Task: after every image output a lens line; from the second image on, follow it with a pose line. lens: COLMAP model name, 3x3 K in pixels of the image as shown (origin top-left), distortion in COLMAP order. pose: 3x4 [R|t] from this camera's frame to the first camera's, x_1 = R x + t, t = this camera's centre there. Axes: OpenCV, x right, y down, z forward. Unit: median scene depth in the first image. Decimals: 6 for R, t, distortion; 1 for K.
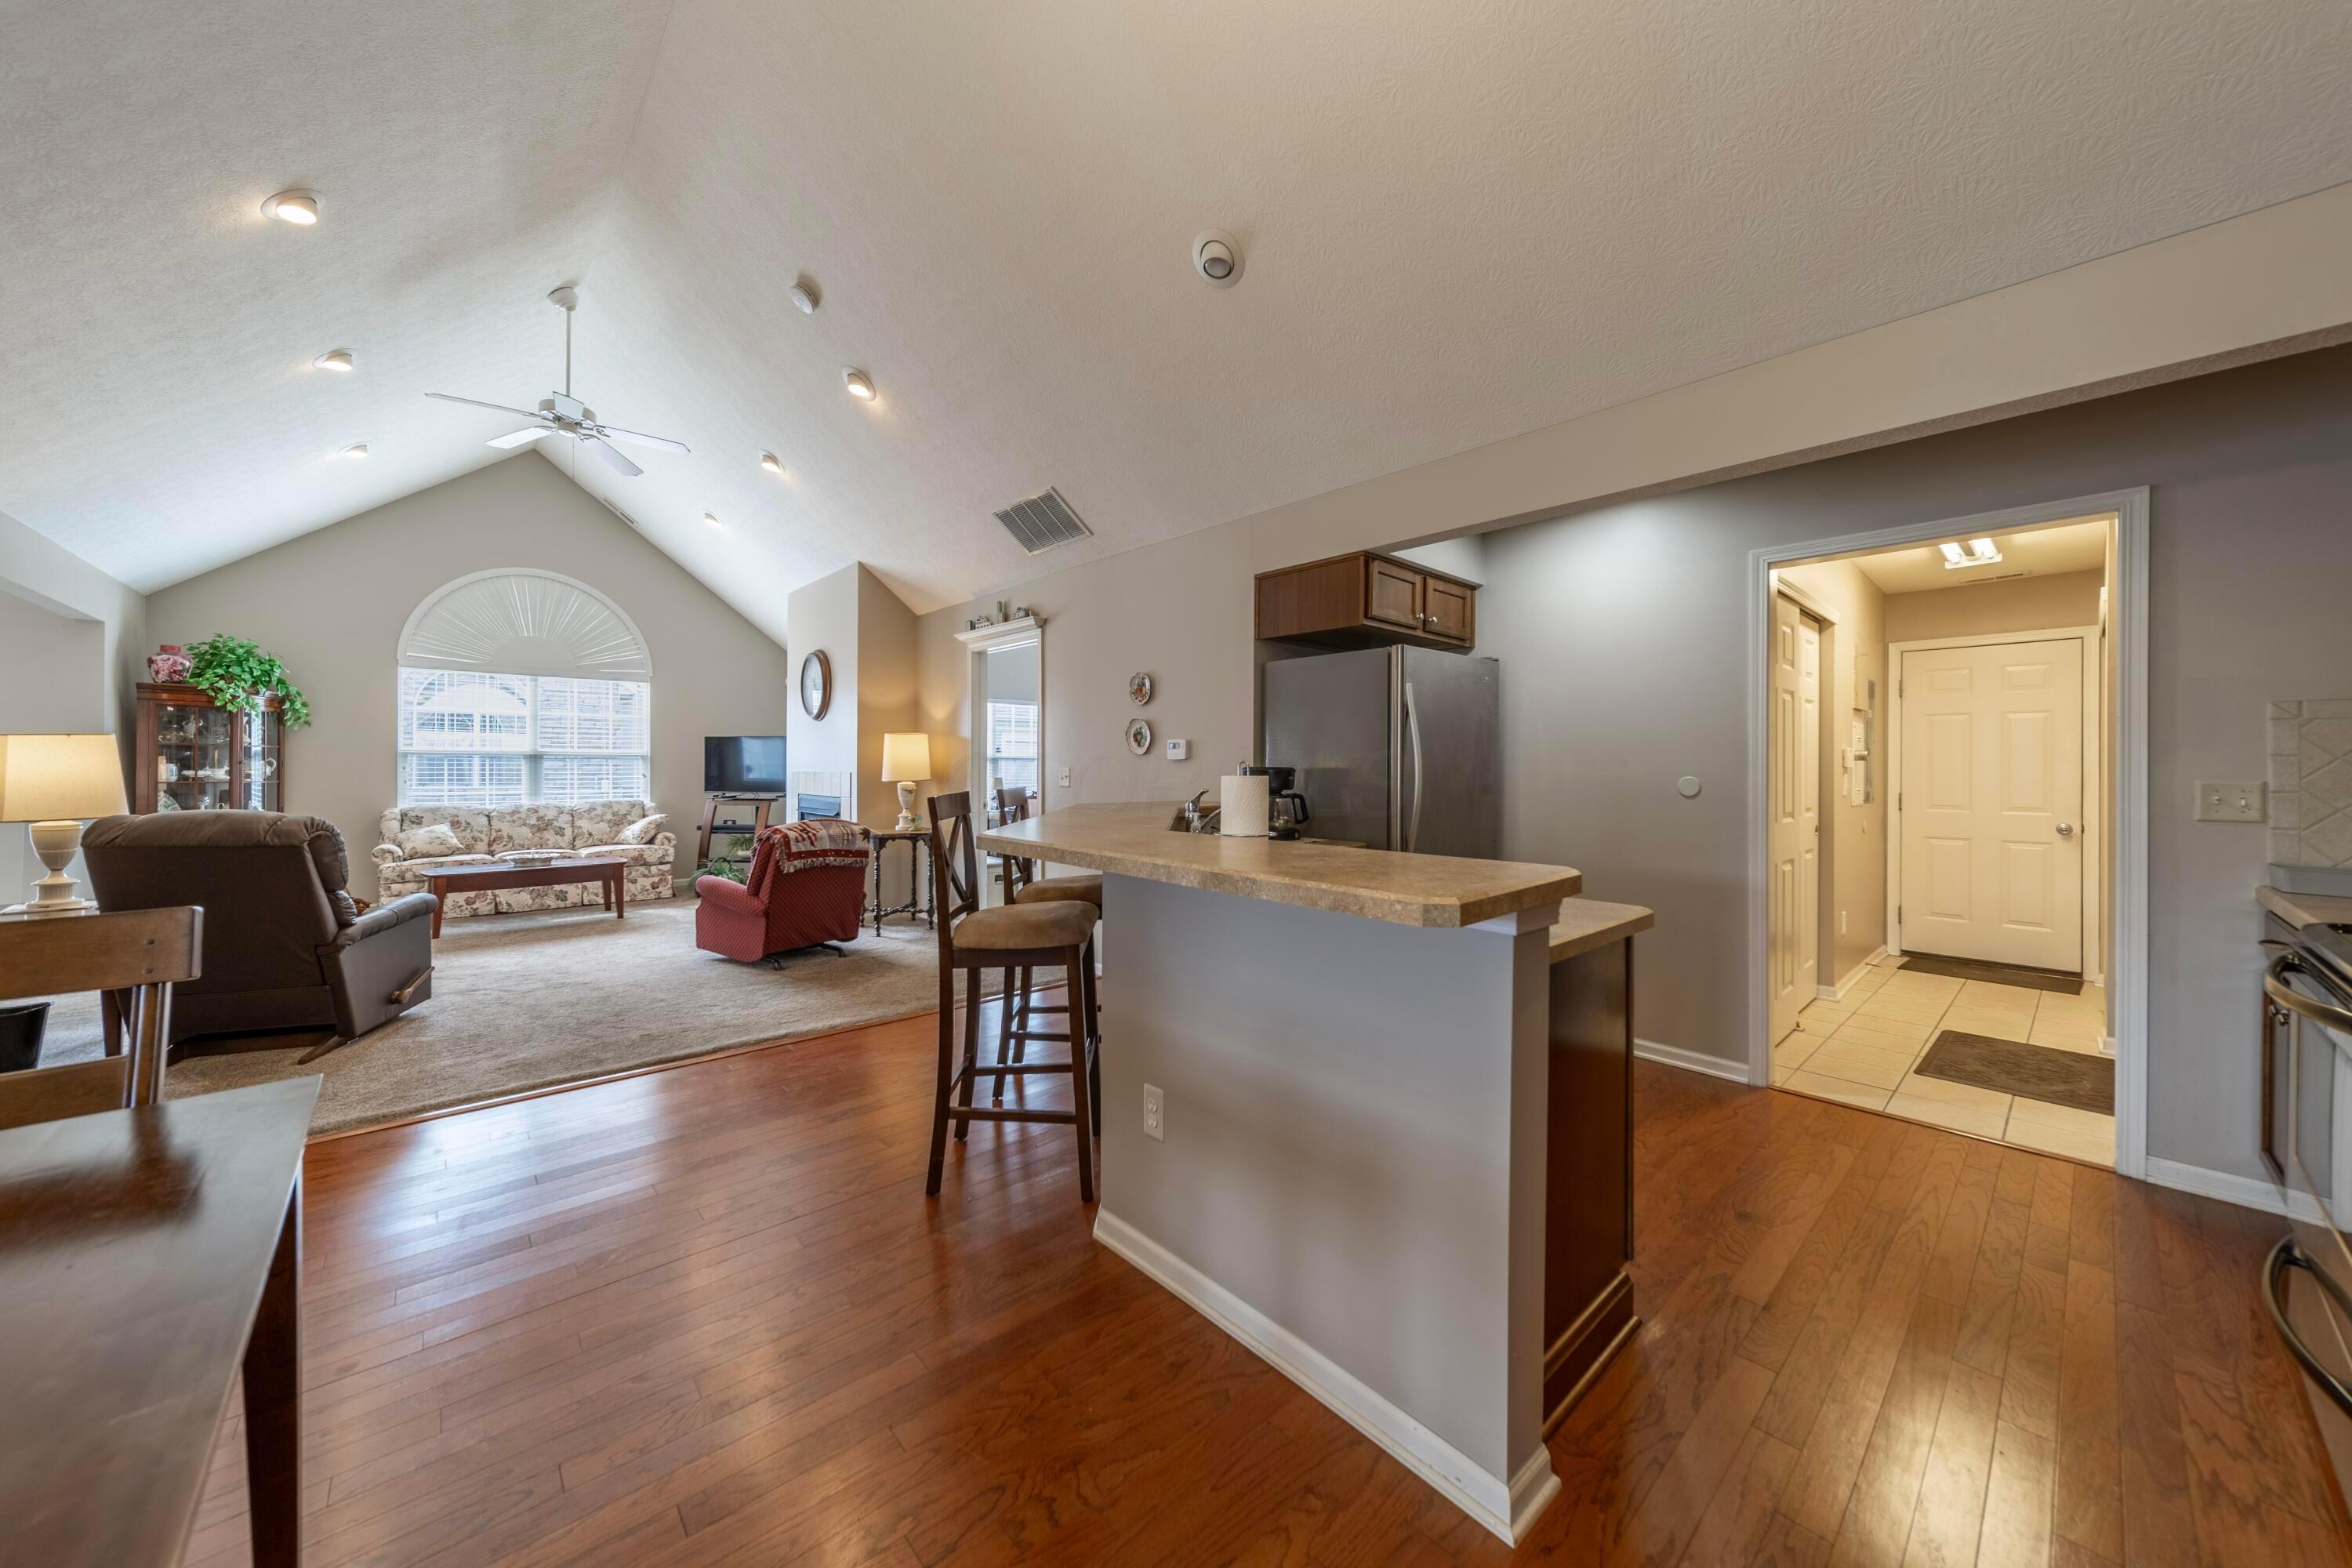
lens RADIAL K [[812.5, 0, 1175.0], [0, 812.5, 765.7], [0, 0, 1]] dist [0.001935, 0.000264]
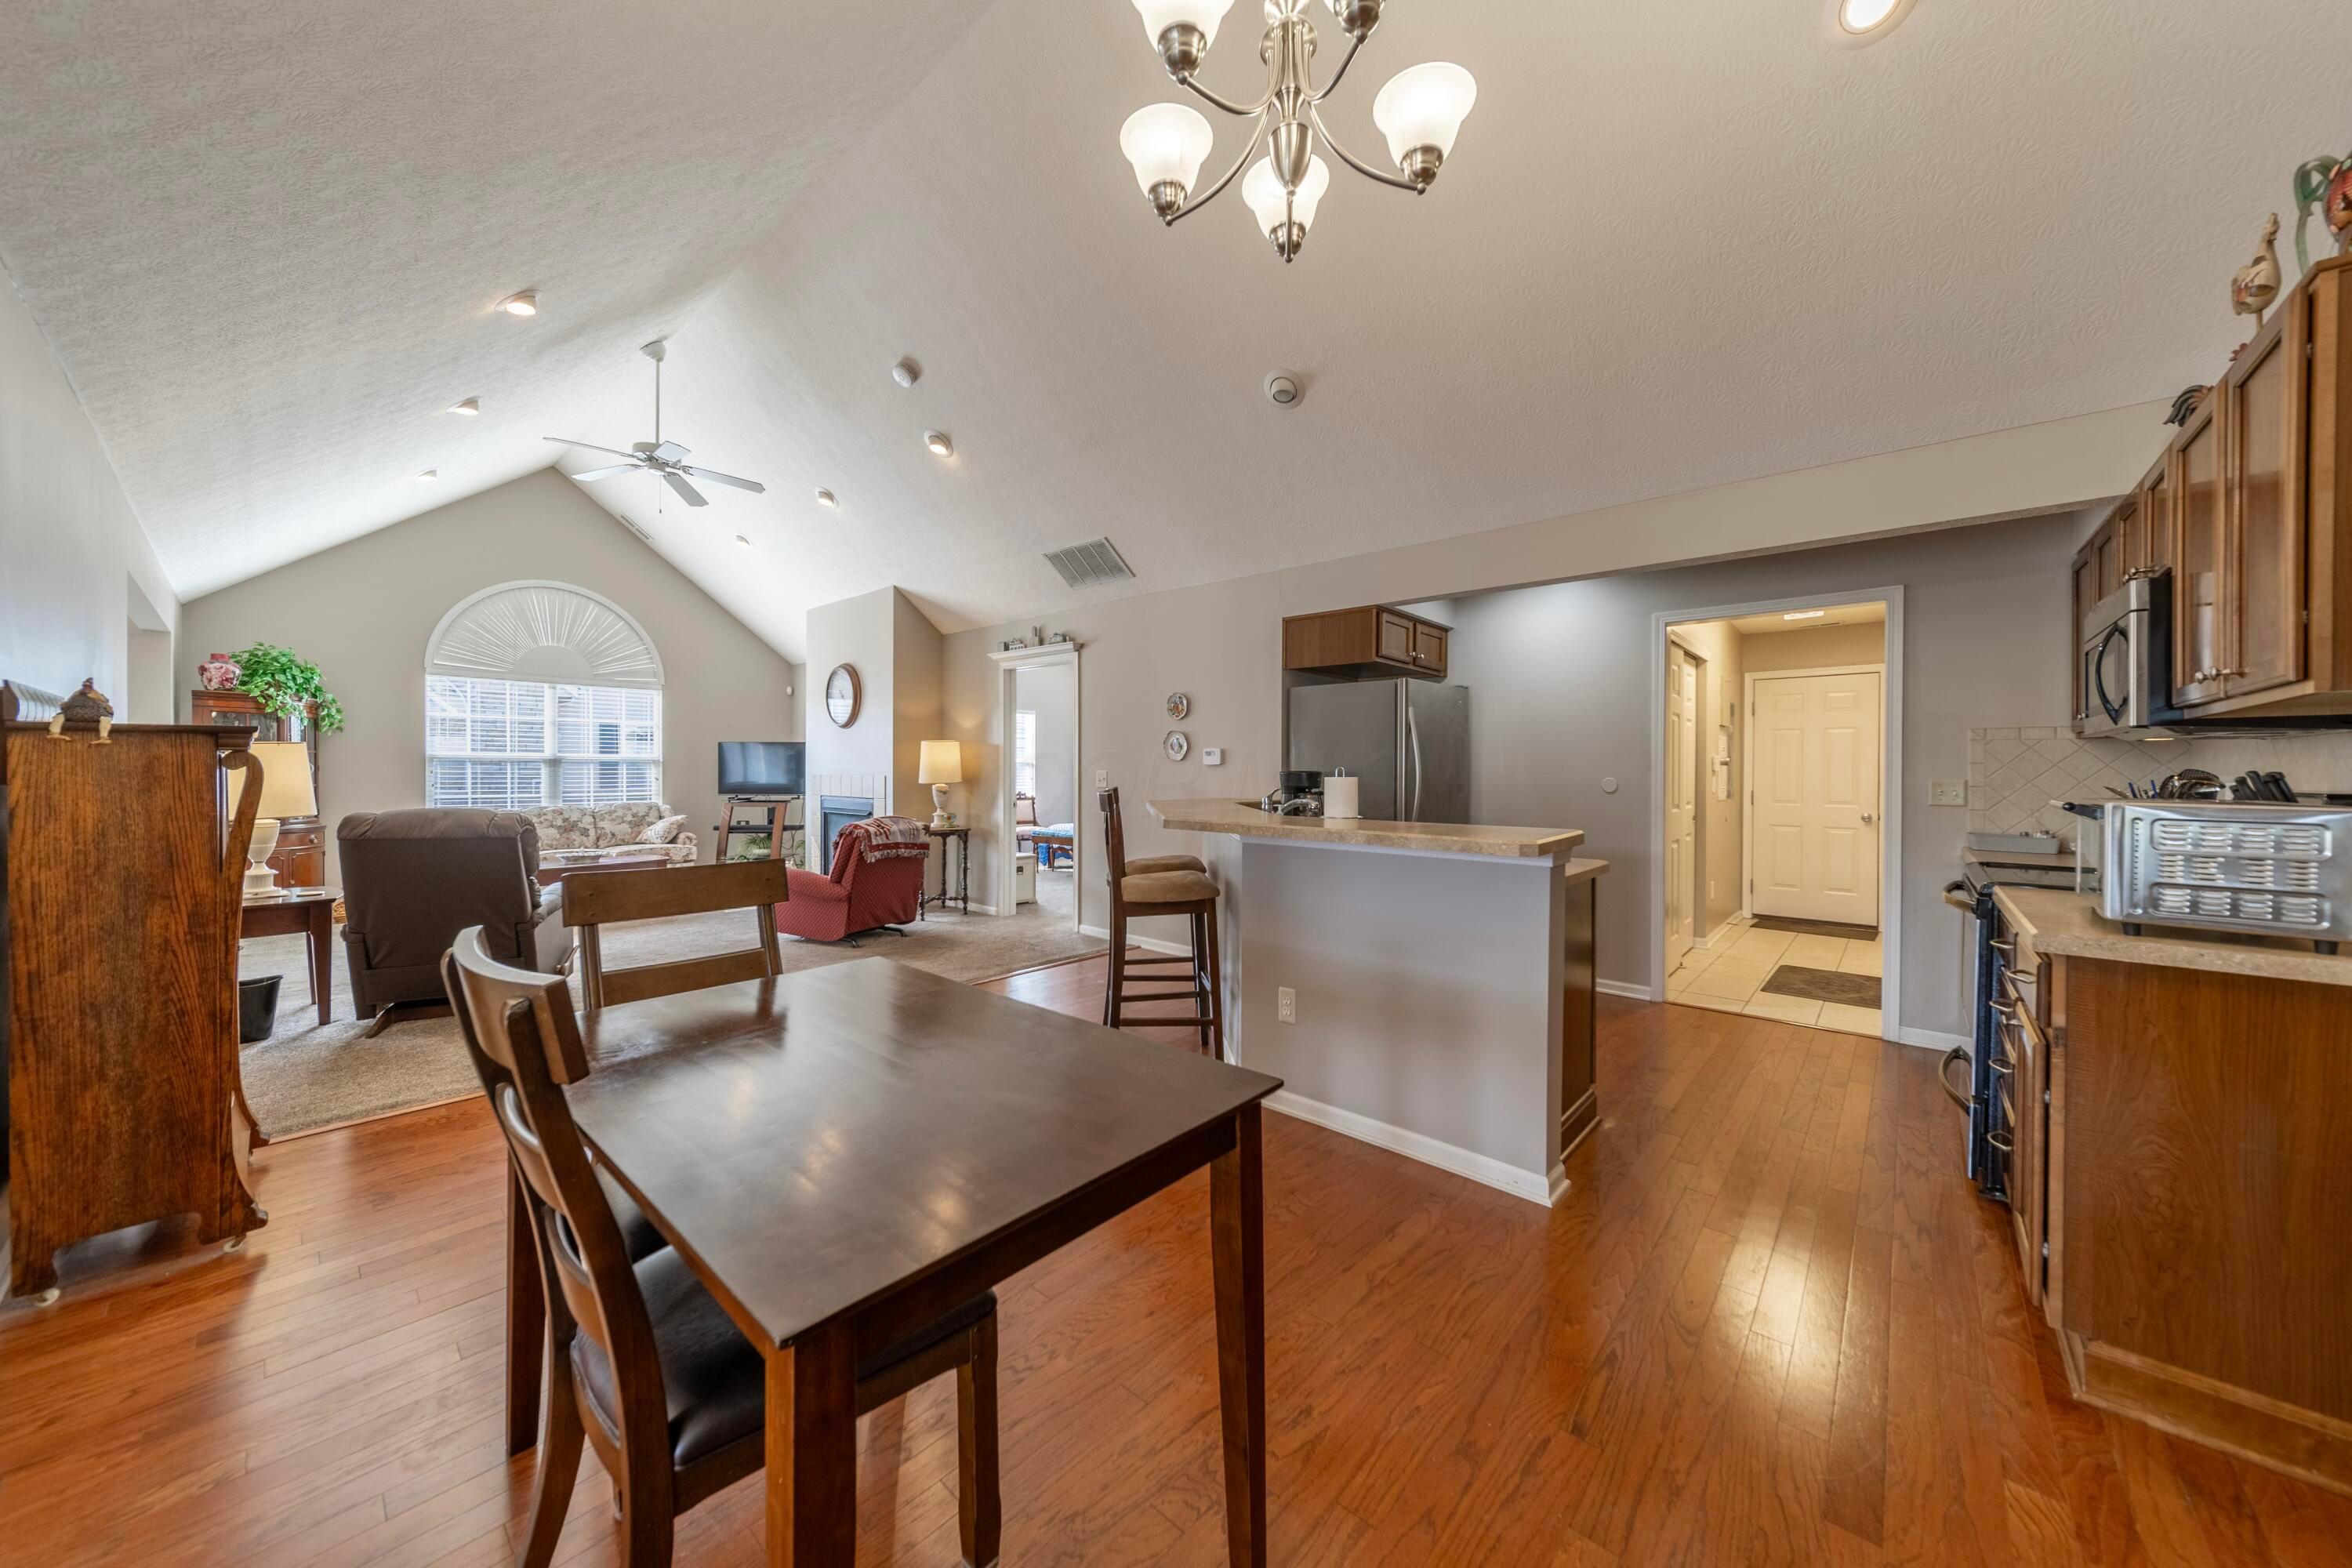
lens RADIAL K [[803.2, 0, 1179.1], [0, 803.2, 775.0], [0, 0, 1]] dist [0.001652, 0.000166]
pose [[0.994174, -0.001260, 0.107776, -0.143465], [0.000460, 0.999972, 0.007440, -0.000929], [-0.107782, -0.007347, 0.994147, -0.161261]]
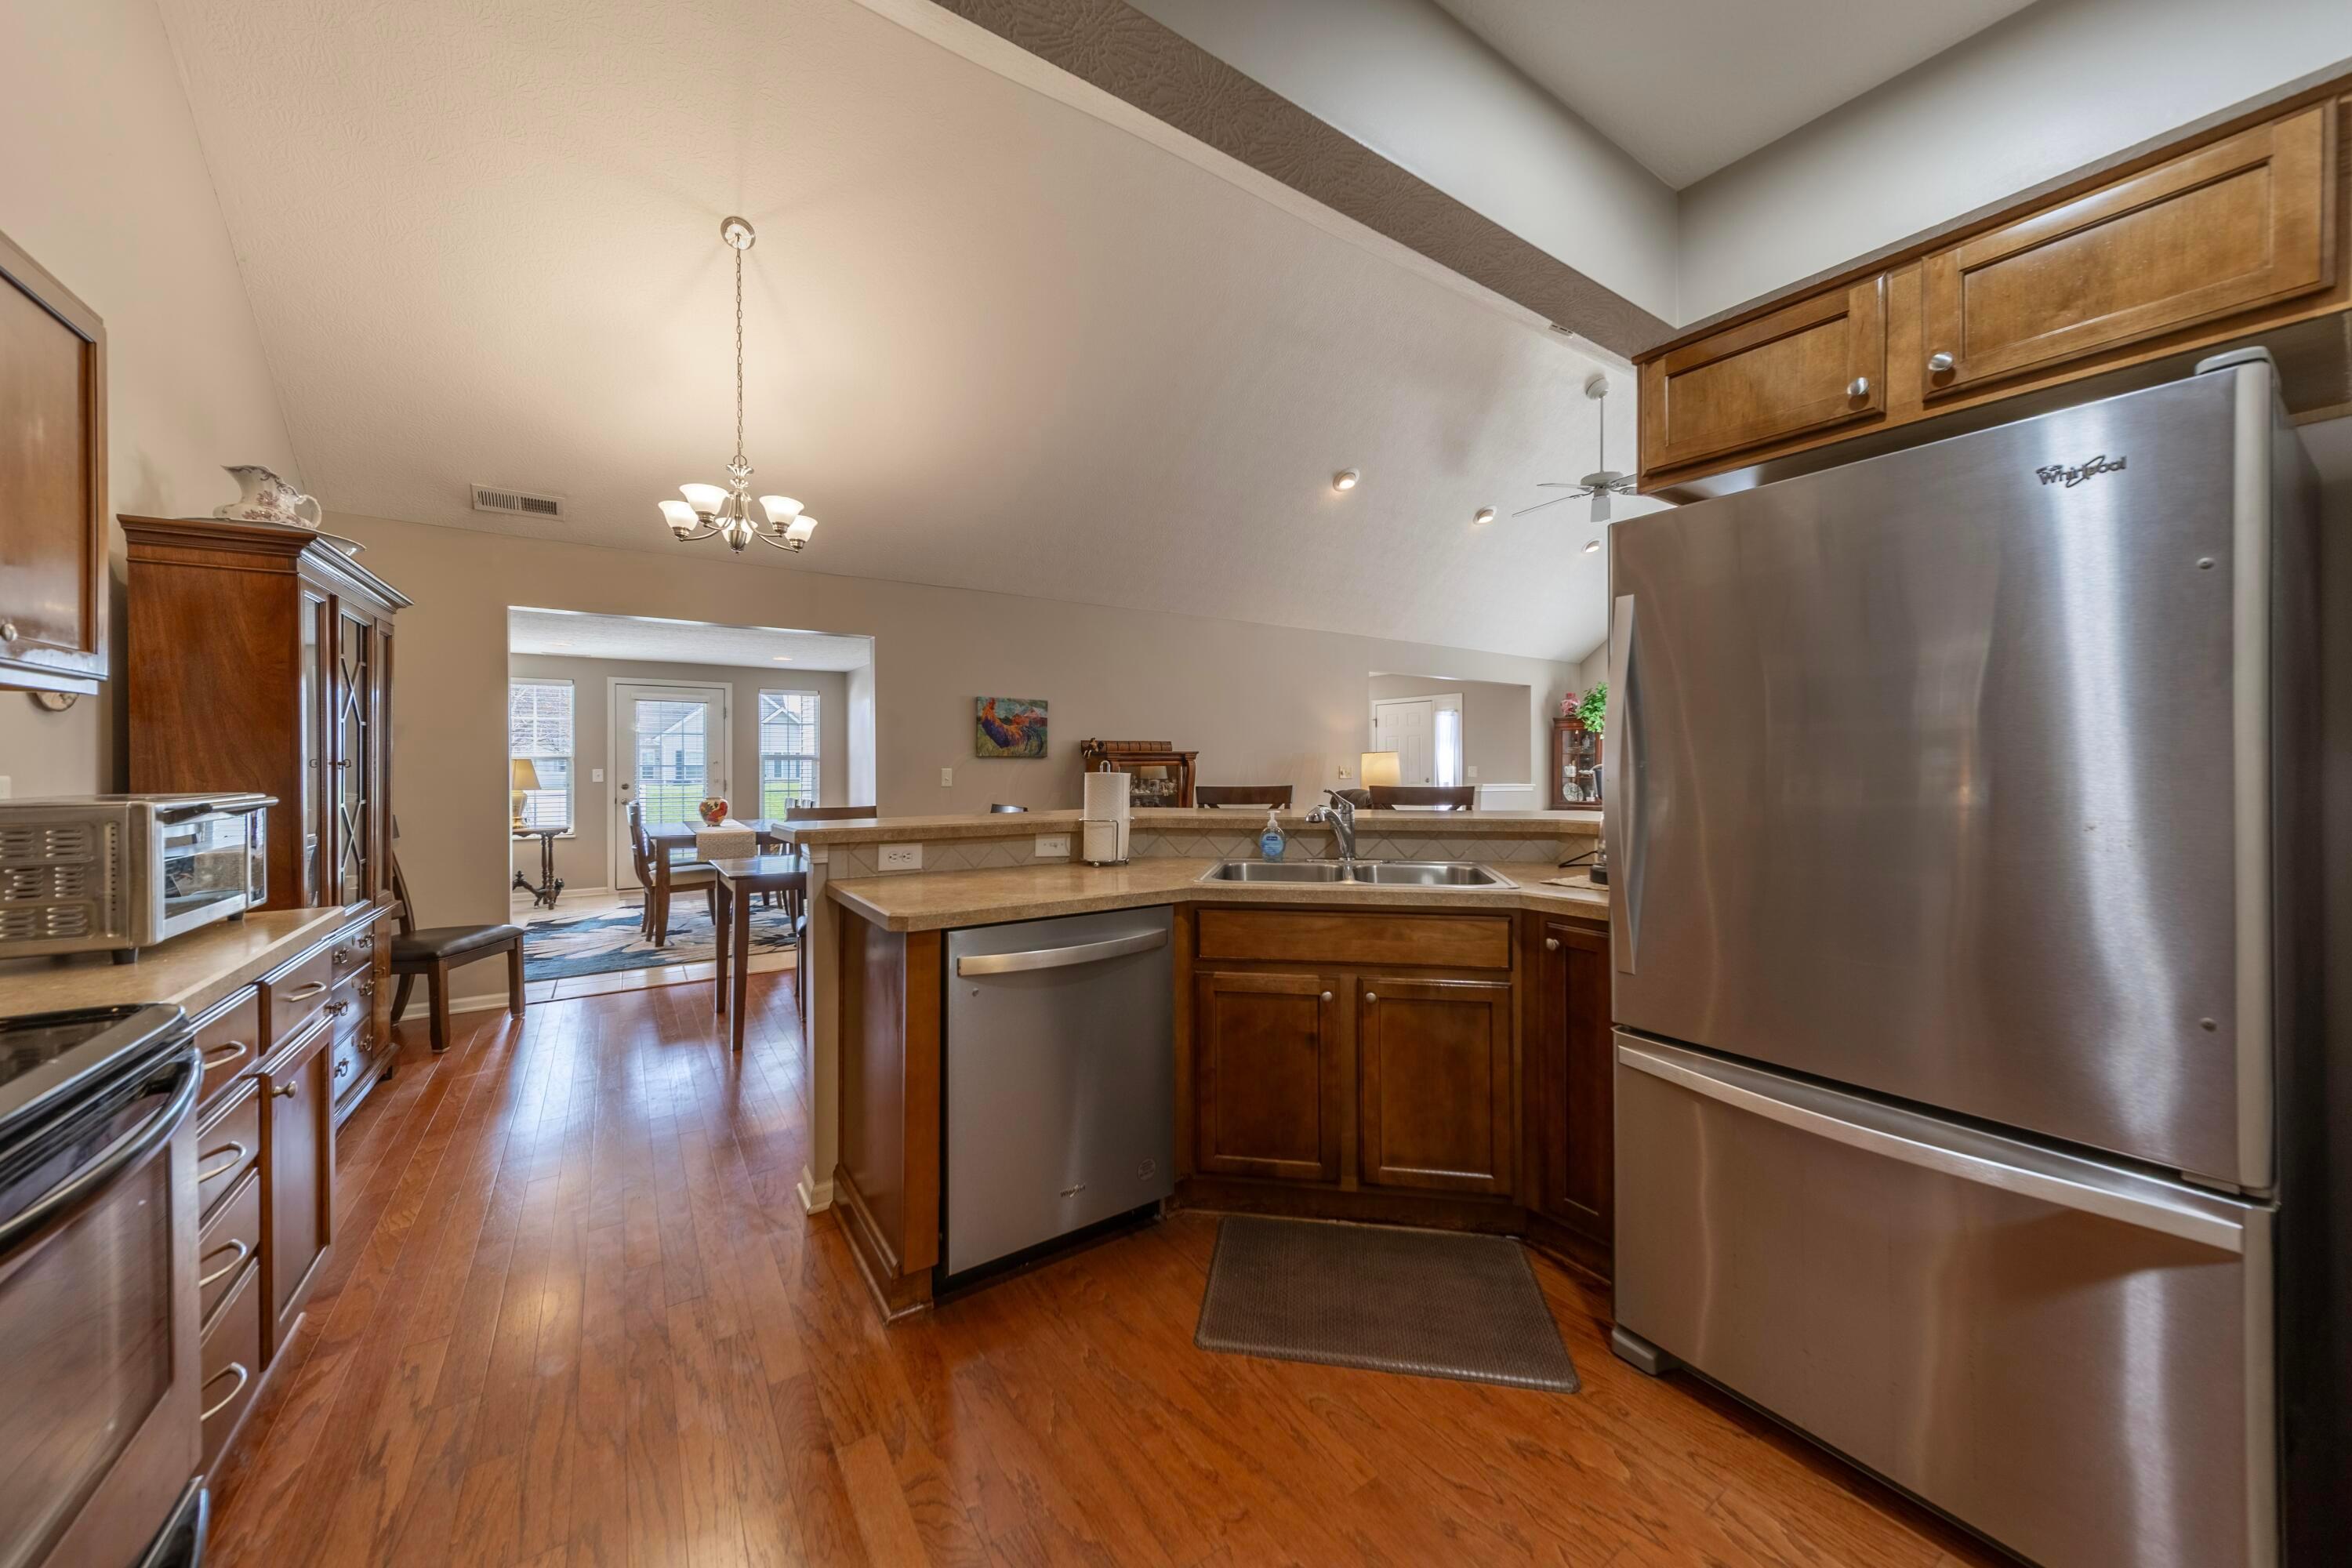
lens RADIAL K [[833.3, 0, 1180.6], [0, 833.3, 769.8], [0, 0, 1]] dist [0.021065, 0.000071]
pose [[-0.149440, 0.000761, -0.988770, 0.549077], [0.003556, 0.999994, 0.000232, 0.002491], [0.988764, -0.003481, -0.149442, 0.542980]]
